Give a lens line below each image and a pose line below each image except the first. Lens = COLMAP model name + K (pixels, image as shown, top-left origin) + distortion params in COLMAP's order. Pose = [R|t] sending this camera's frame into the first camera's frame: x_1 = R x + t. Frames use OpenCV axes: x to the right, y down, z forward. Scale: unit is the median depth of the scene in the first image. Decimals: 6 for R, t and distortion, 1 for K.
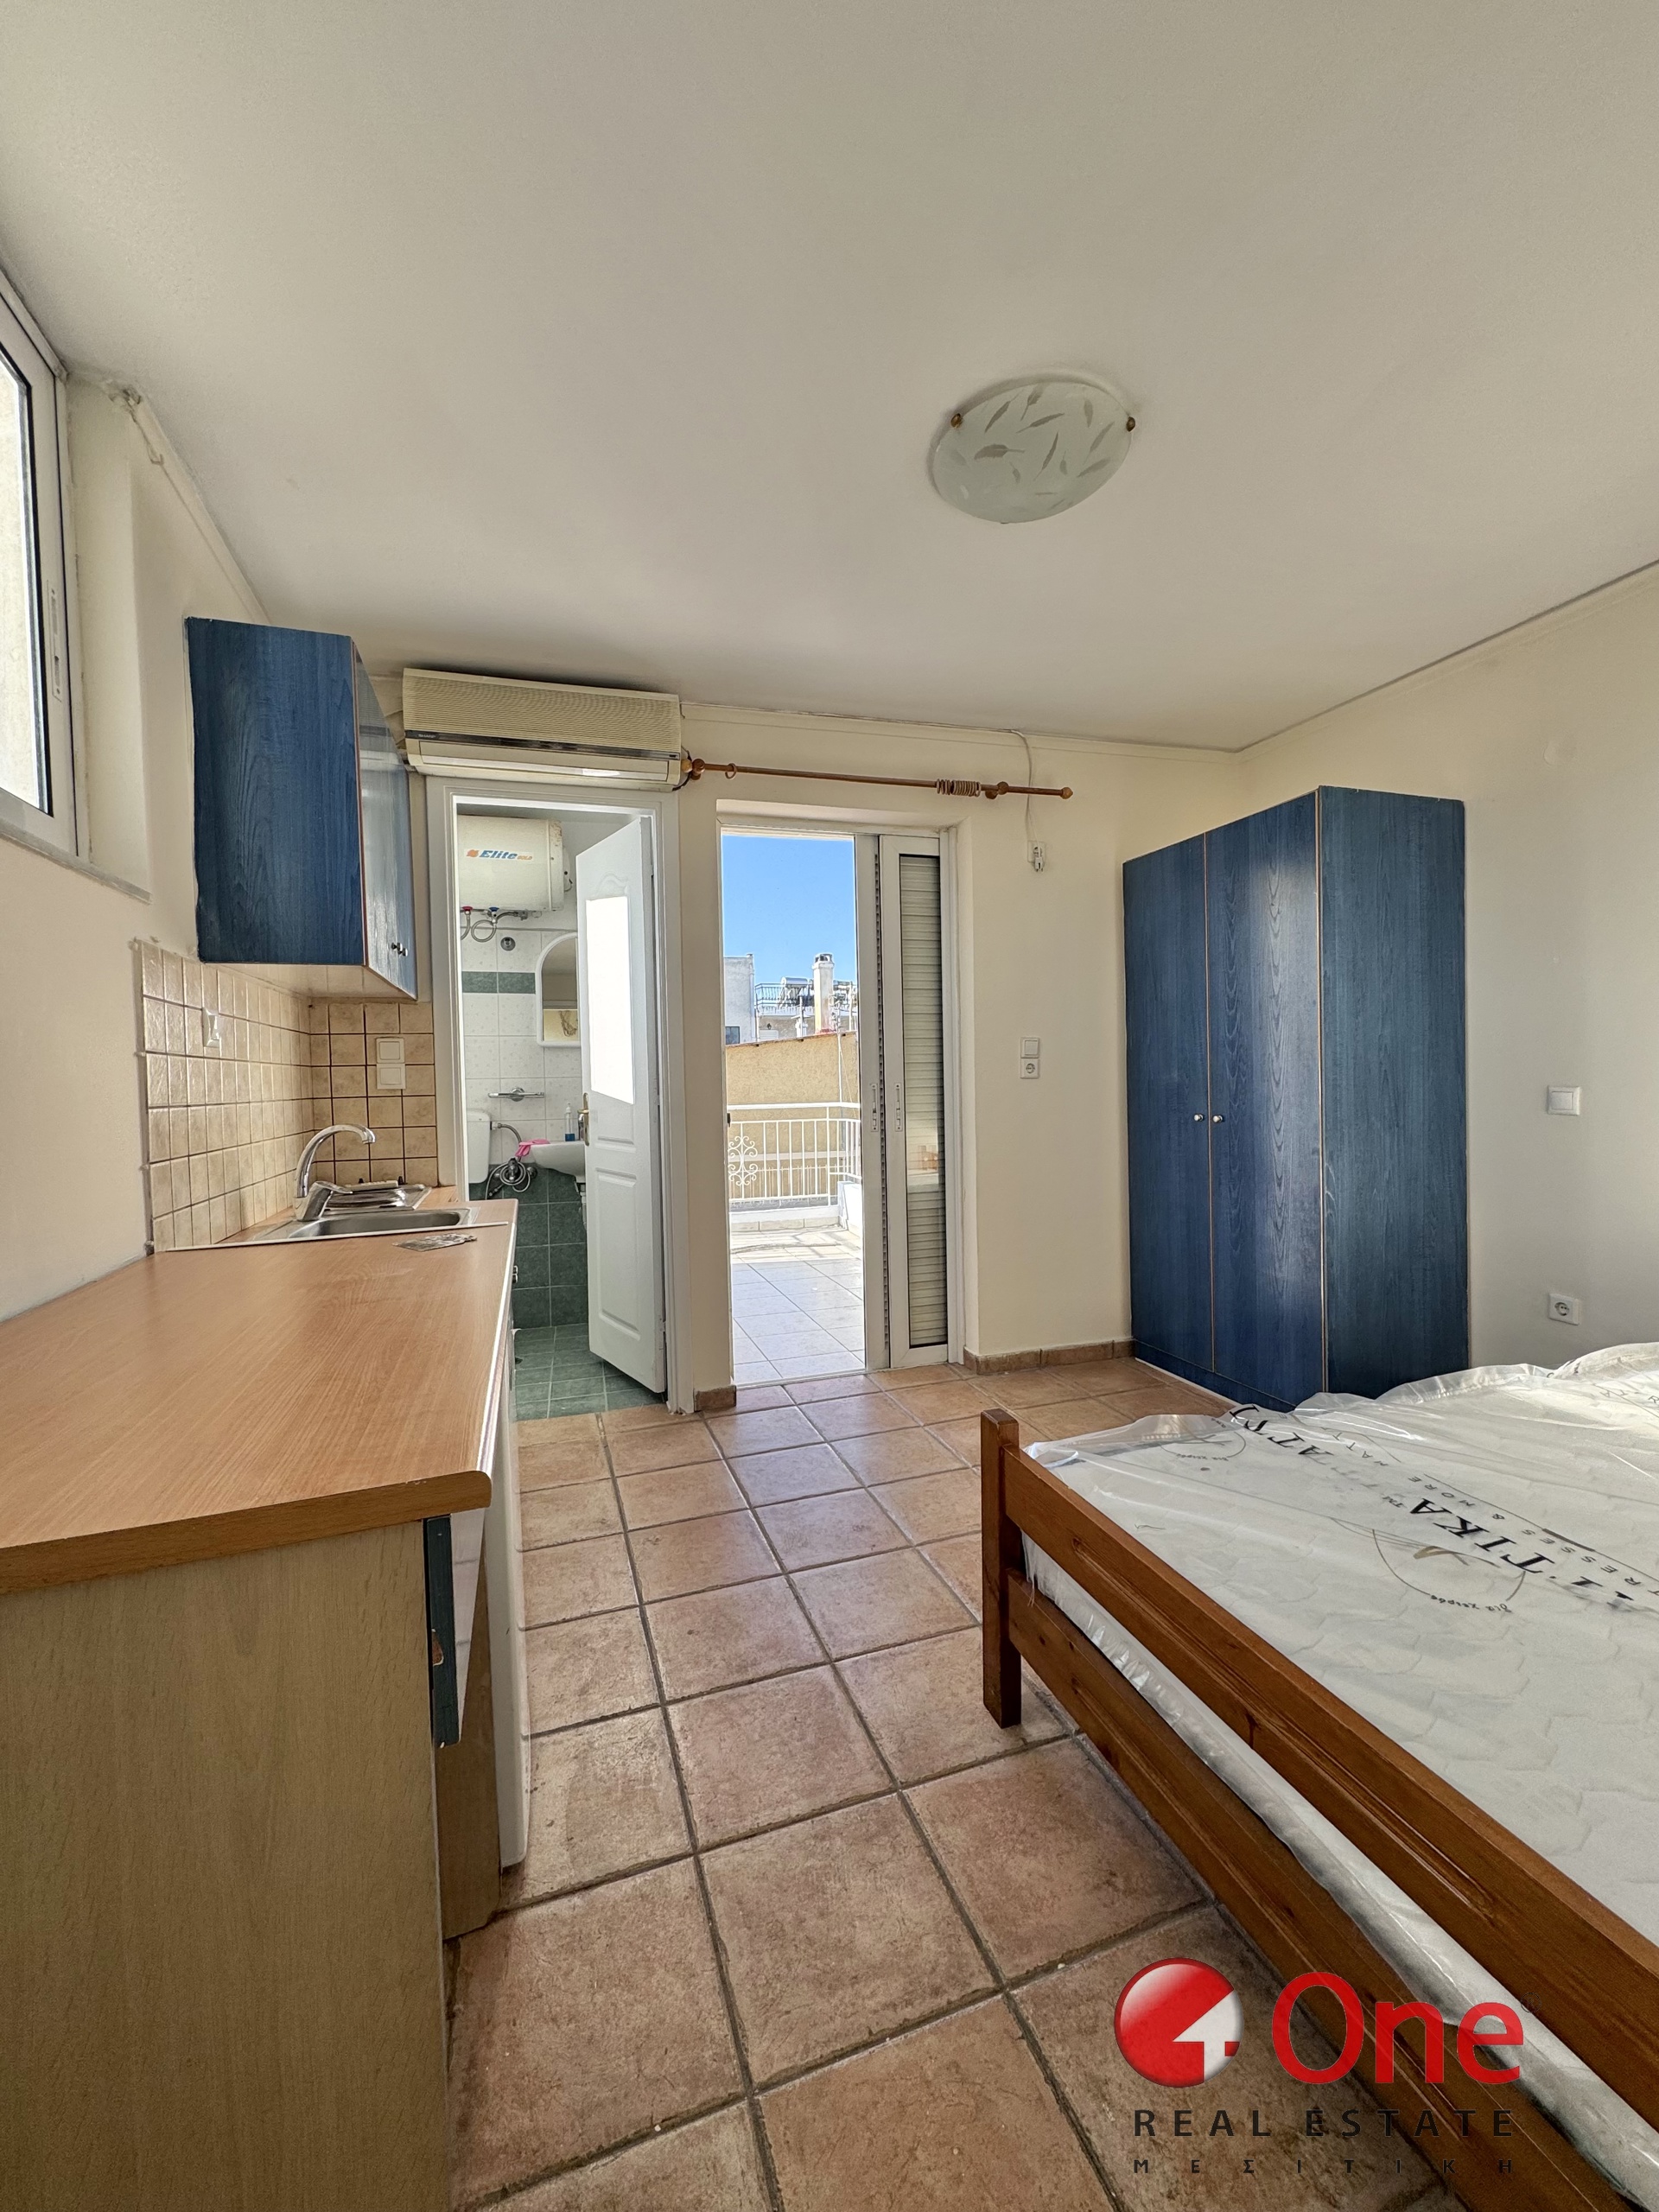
lens RADIAL K [[887.3, 0, 831.6], [0, 887.3, 1102.8], [0, 0, 1]] dist [-0.000126, 0.000121]
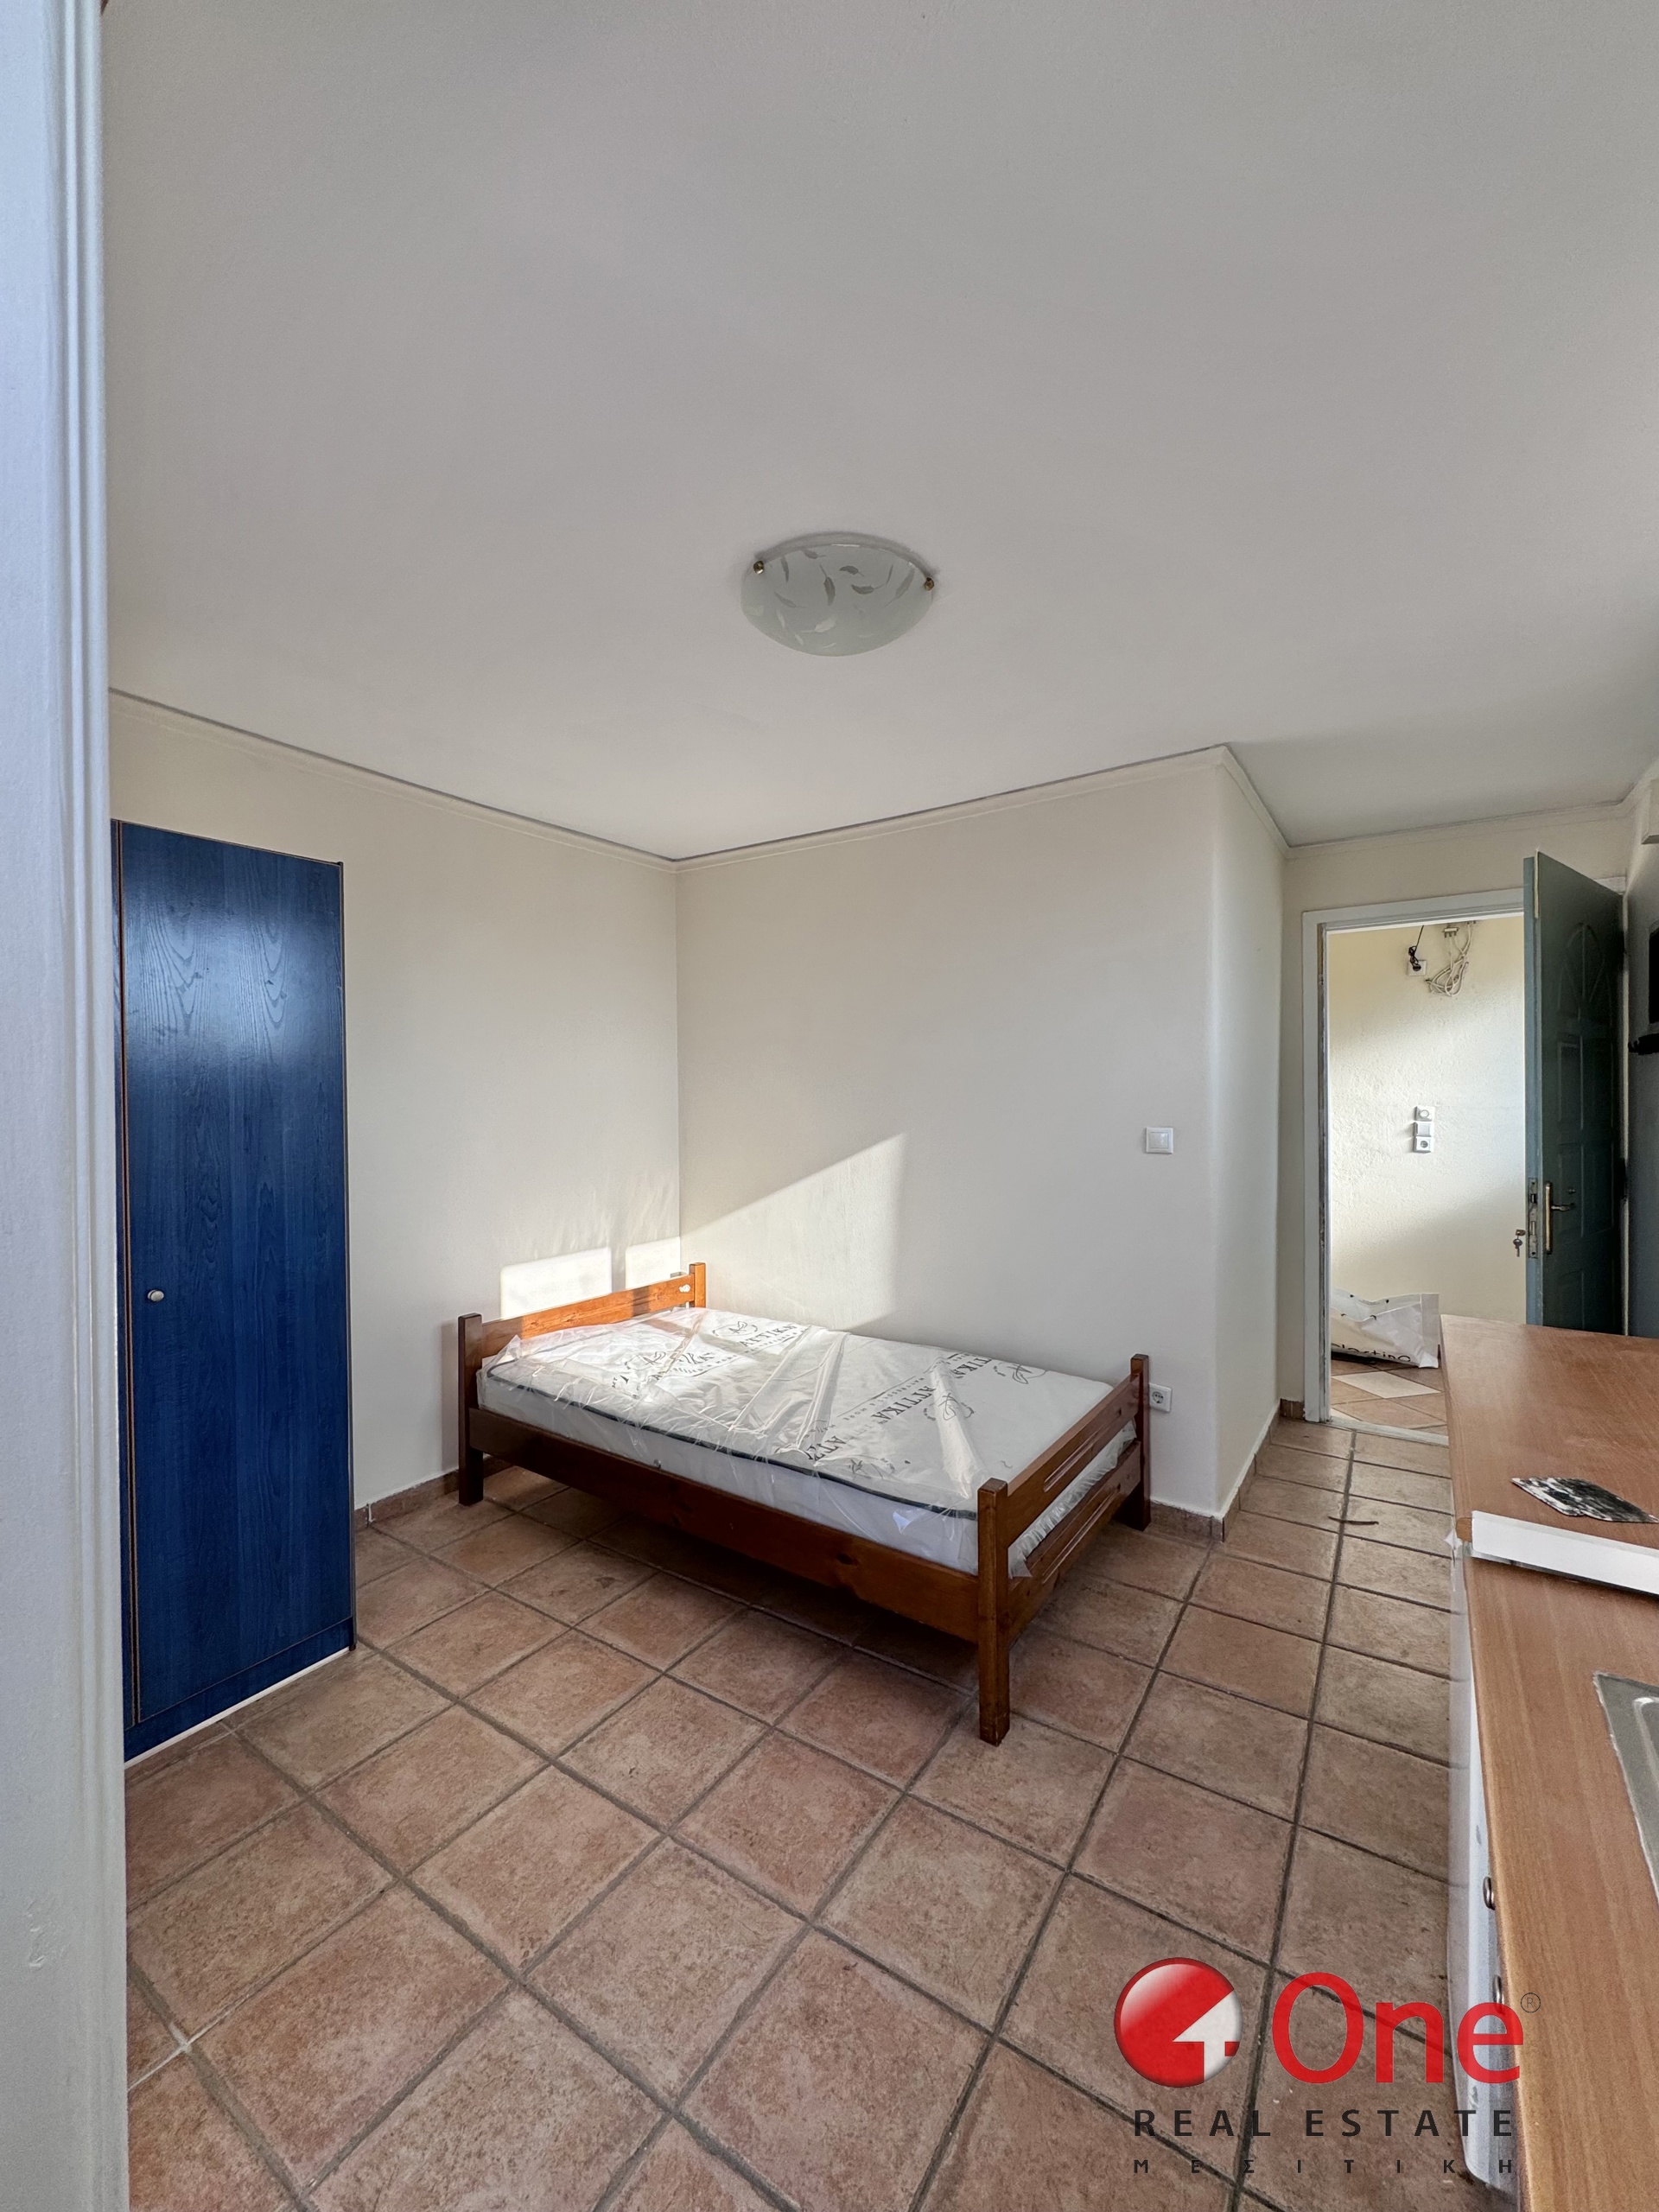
lens RADIAL K [[887.3, 0, 830.9], [0, 887.3, 1101.2], [0, 0, 1]] dist [-0.000126, 0.000121]
pose [[-0.613252, 0.023533, 0.789537, -0.586645], [0.044717, 0.998987, 0.004957, -0.169876], [-0.788621, 0.038346, -0.613683, 1.719109]]
